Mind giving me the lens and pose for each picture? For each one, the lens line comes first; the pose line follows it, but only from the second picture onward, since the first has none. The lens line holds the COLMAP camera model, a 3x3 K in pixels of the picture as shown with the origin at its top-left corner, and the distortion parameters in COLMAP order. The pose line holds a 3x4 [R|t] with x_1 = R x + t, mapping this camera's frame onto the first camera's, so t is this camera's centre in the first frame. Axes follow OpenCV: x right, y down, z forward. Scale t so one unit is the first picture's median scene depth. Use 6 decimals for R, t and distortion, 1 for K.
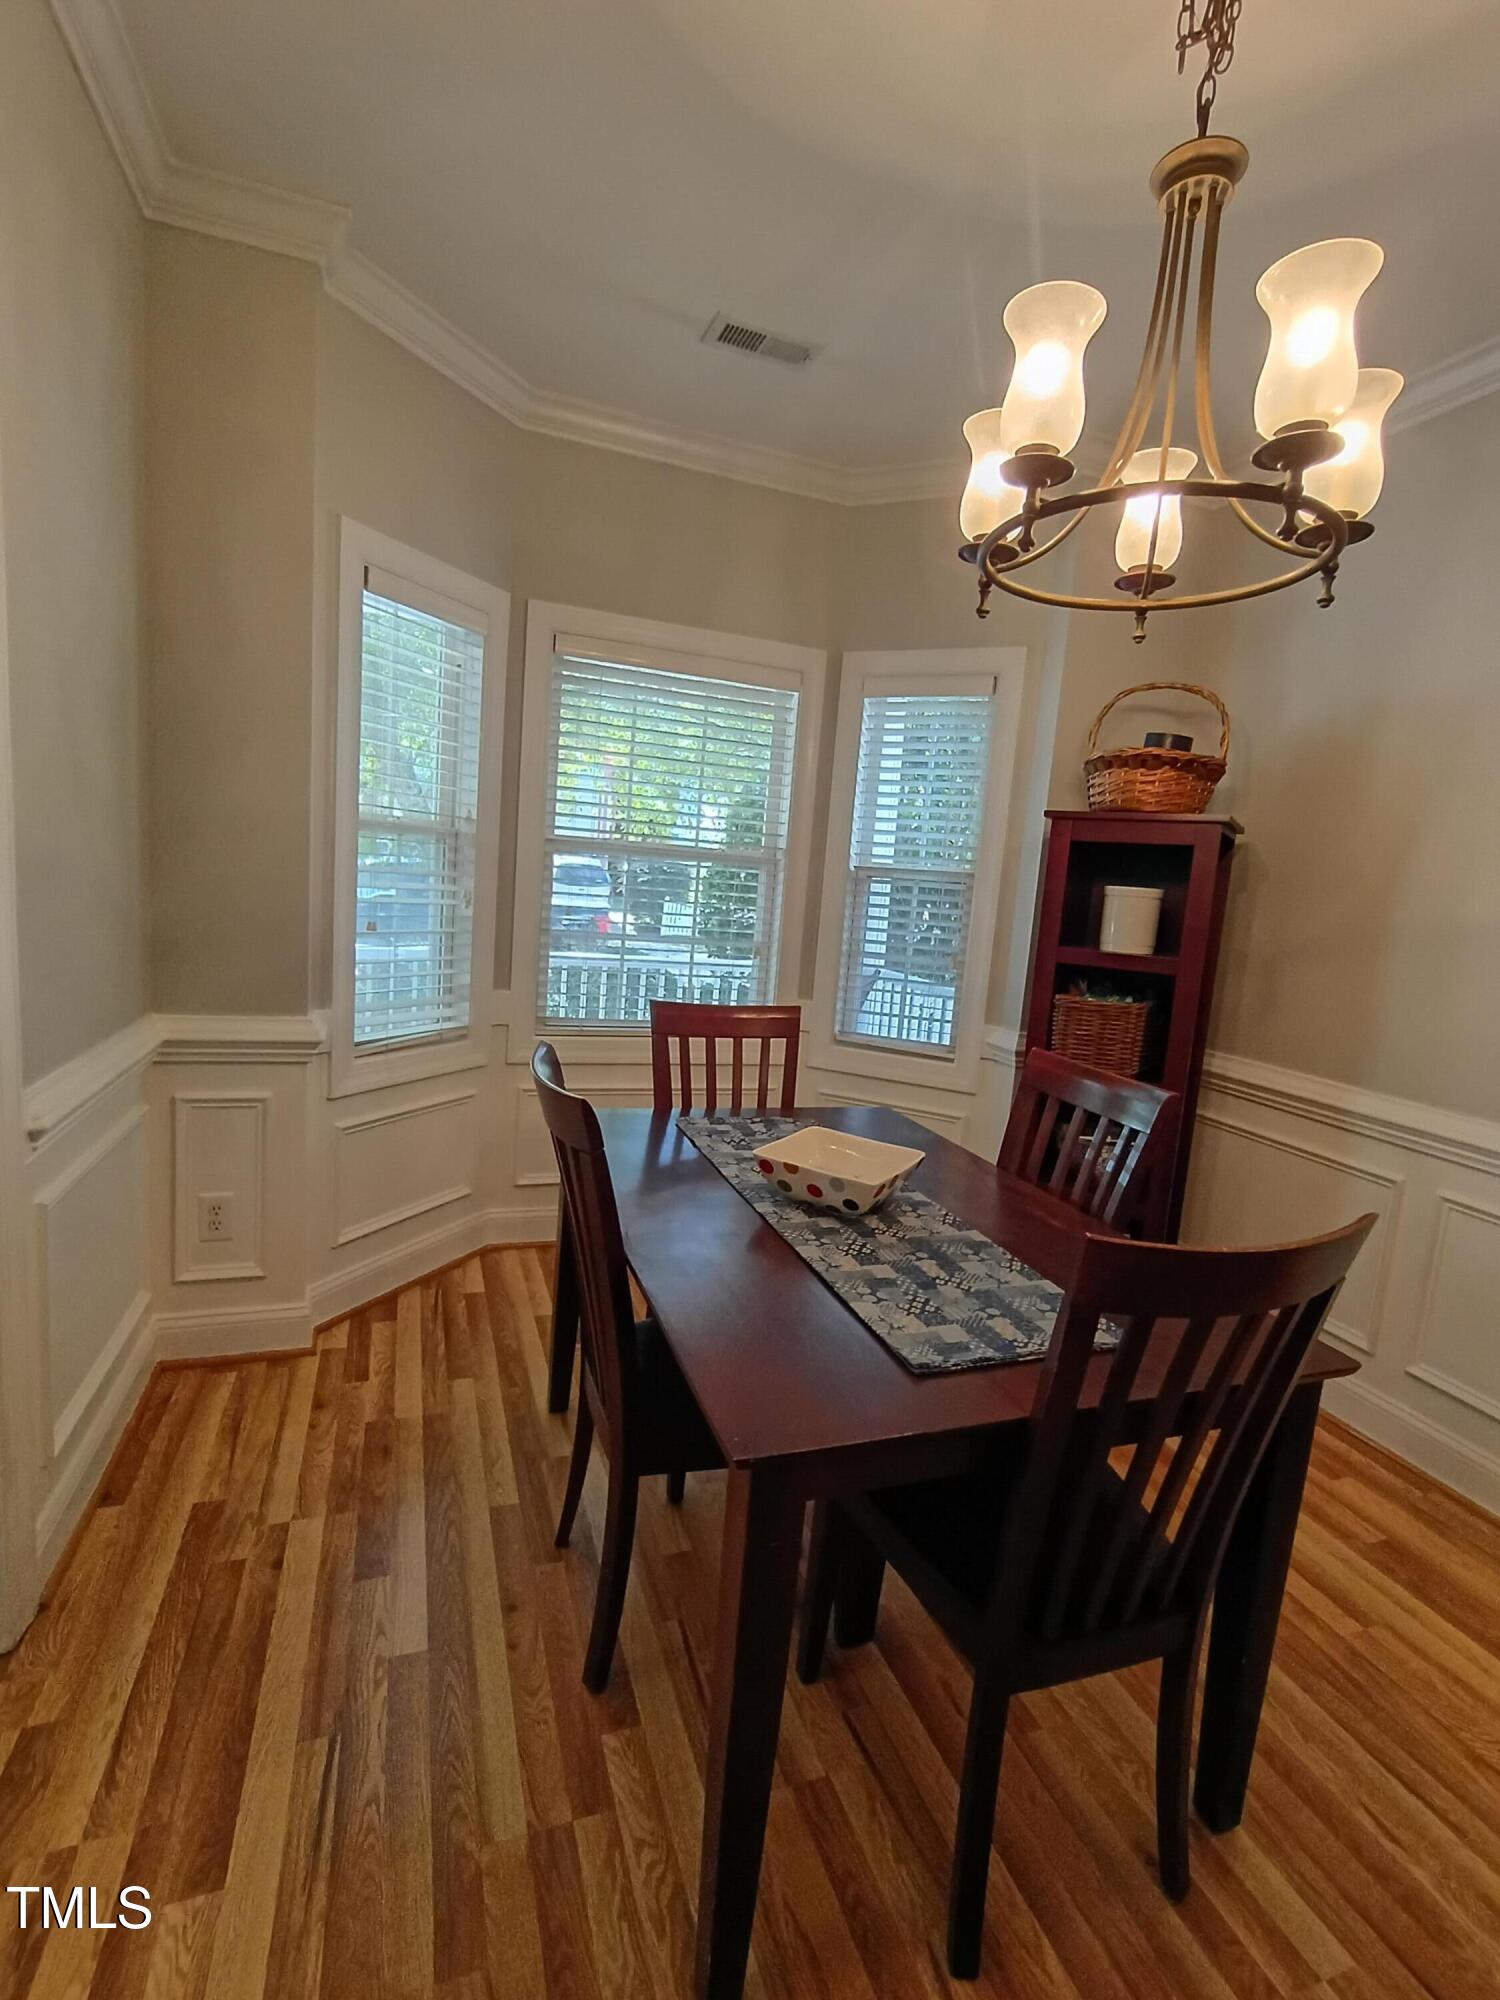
lens RADIAL K [[921.0, 0, 738.5], [0, 921.0, 1003.0], [0, 0, 1]] dist [-0.011018, 0.005824]
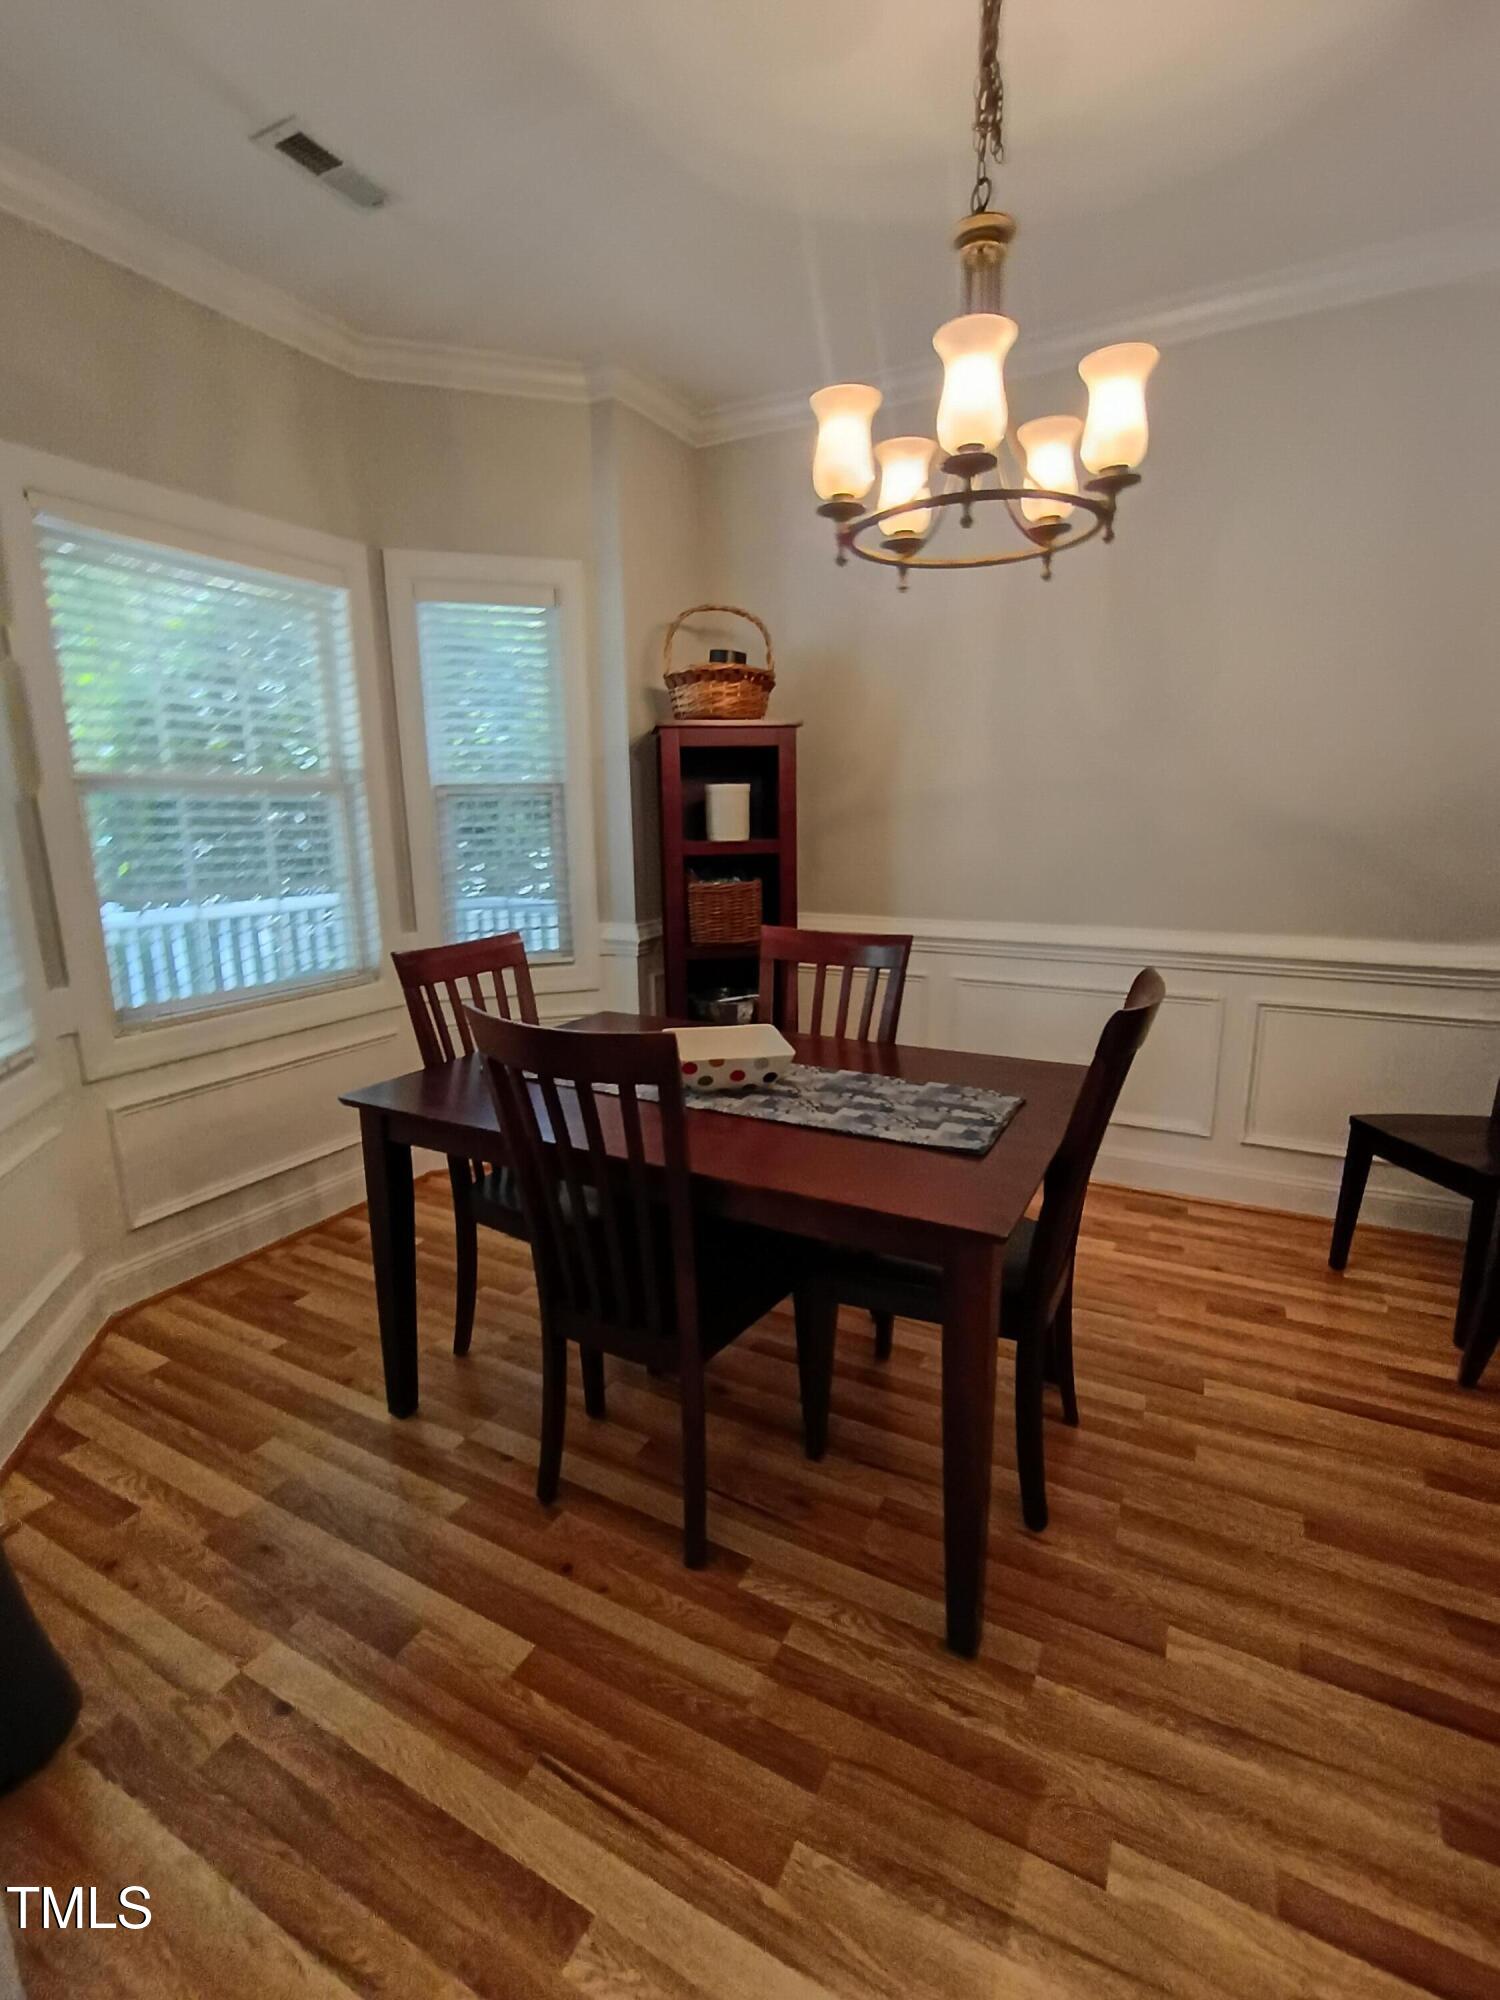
lens RADIAL K [[921.0, 0, 744.7], [0, 921.0, 1002.4], [0, 0, 1]] dist [-0.011018, 0.005824]
pose [[0.737832, -0.224817, 0.636445, -0.426356], [0.158625, 0.974248, 0.160247, -0.044287], [-0.656081, -0.017279, 0.754493, 0.098986]]
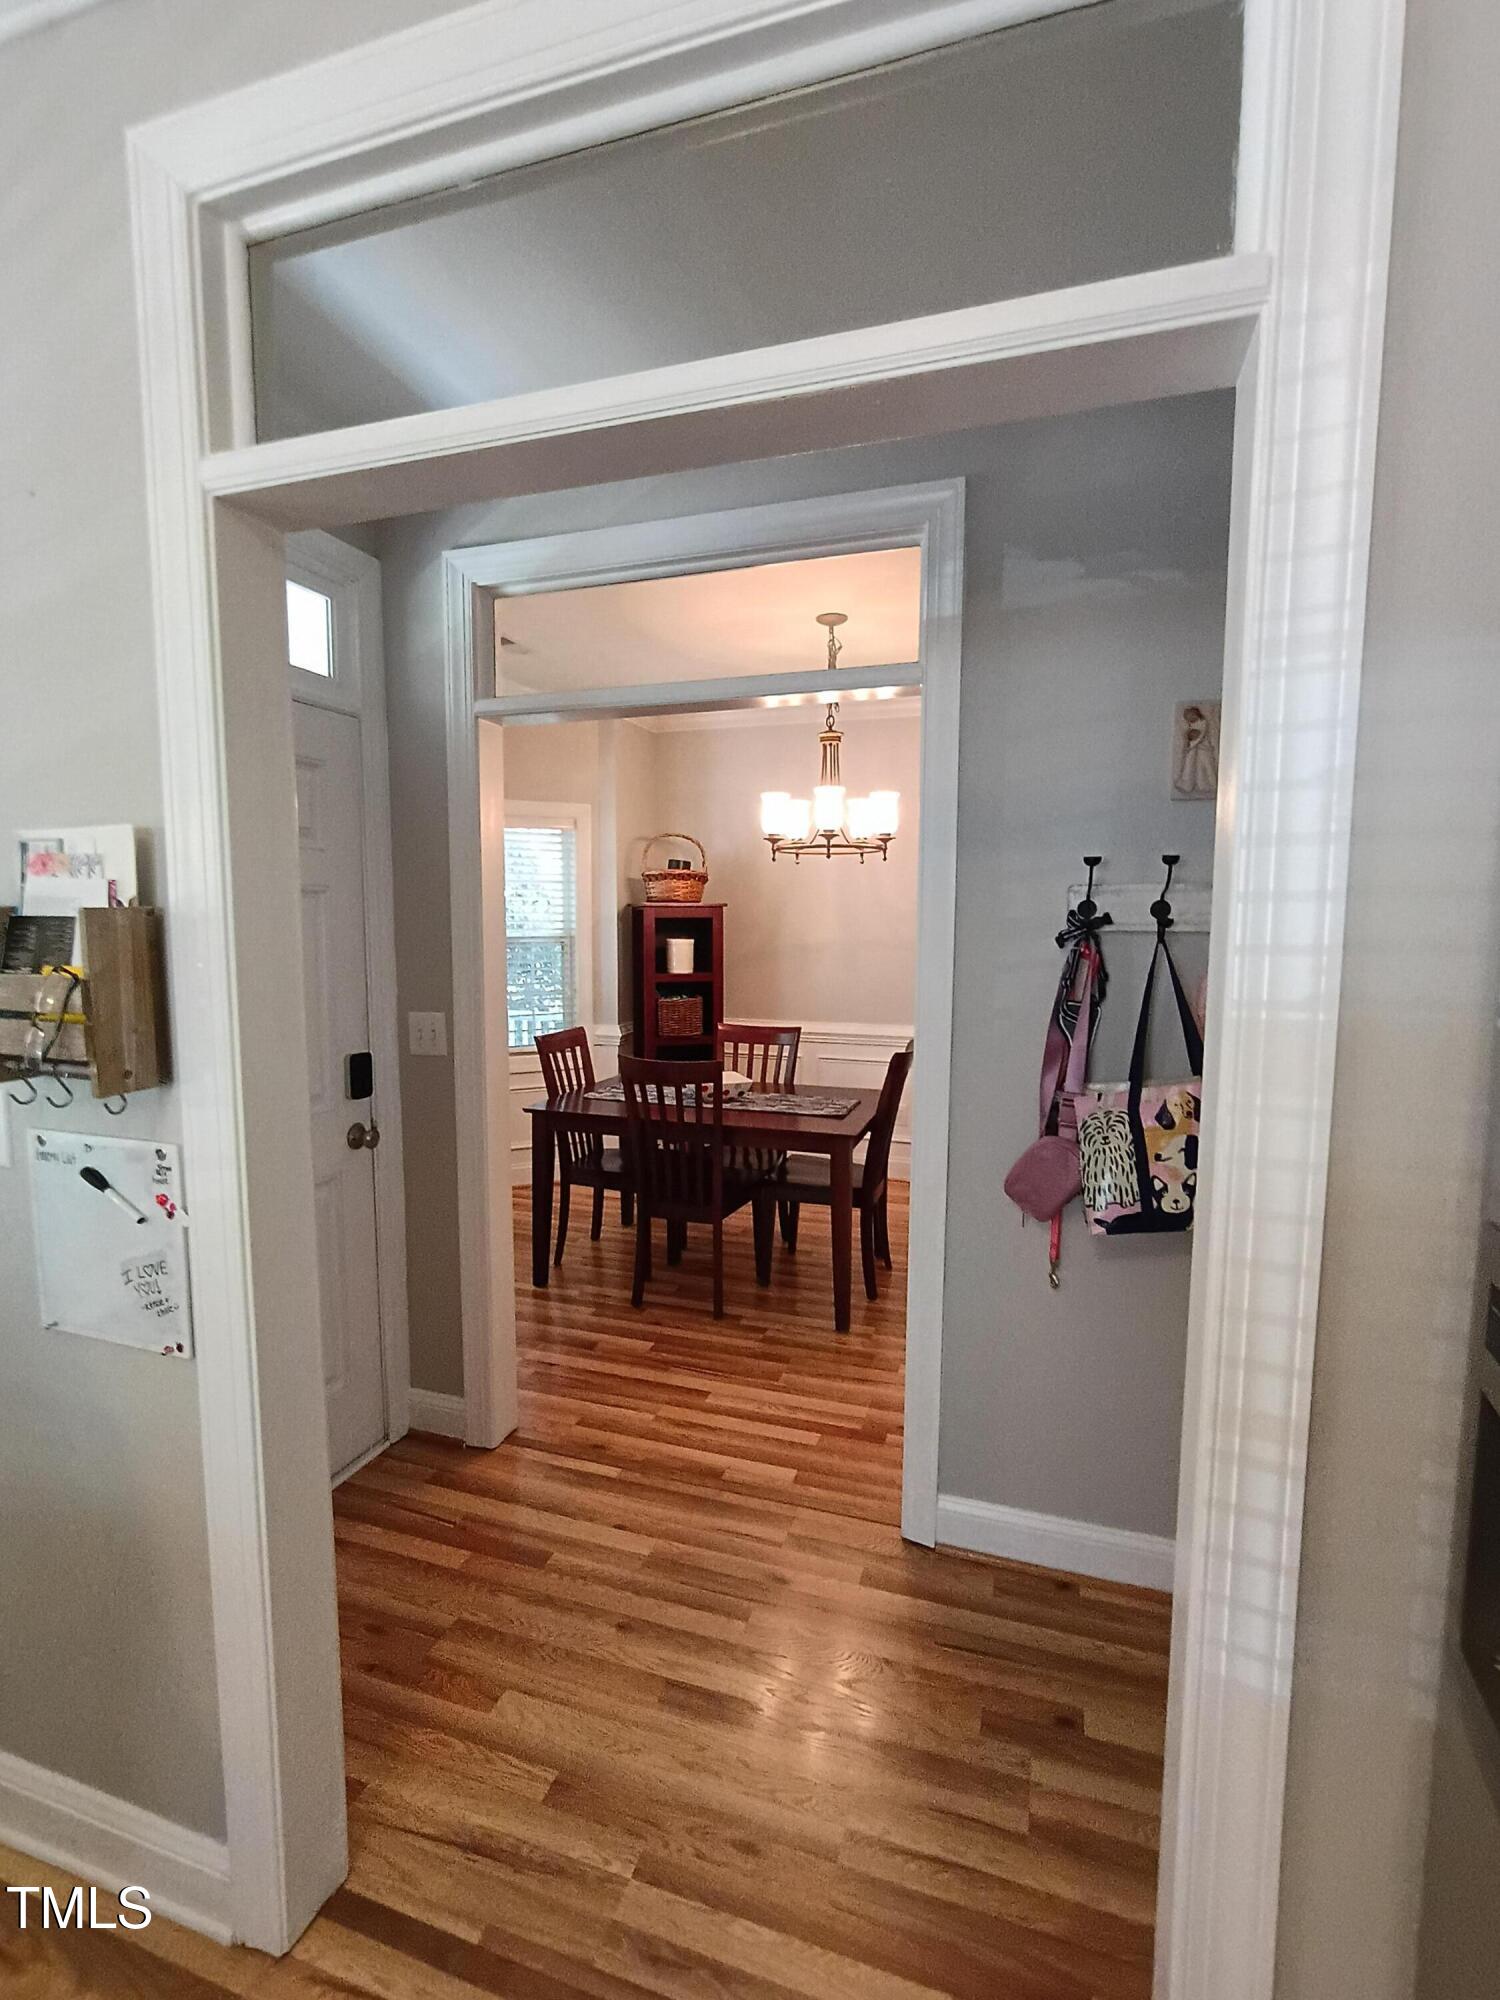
lens RADIAL K [[921.0, 0, 746.1], [0, 921.0, 1000.6], [0, 0, 1]] dist [-0.011018, 0.005824]
pose [[0.616554, -0.146259, 0.773608, -1.161074], [0.151460, 0.986274, 0.065754, -0.120630], [-0.772606, 0.076630, 0.630244, -0.372607]]
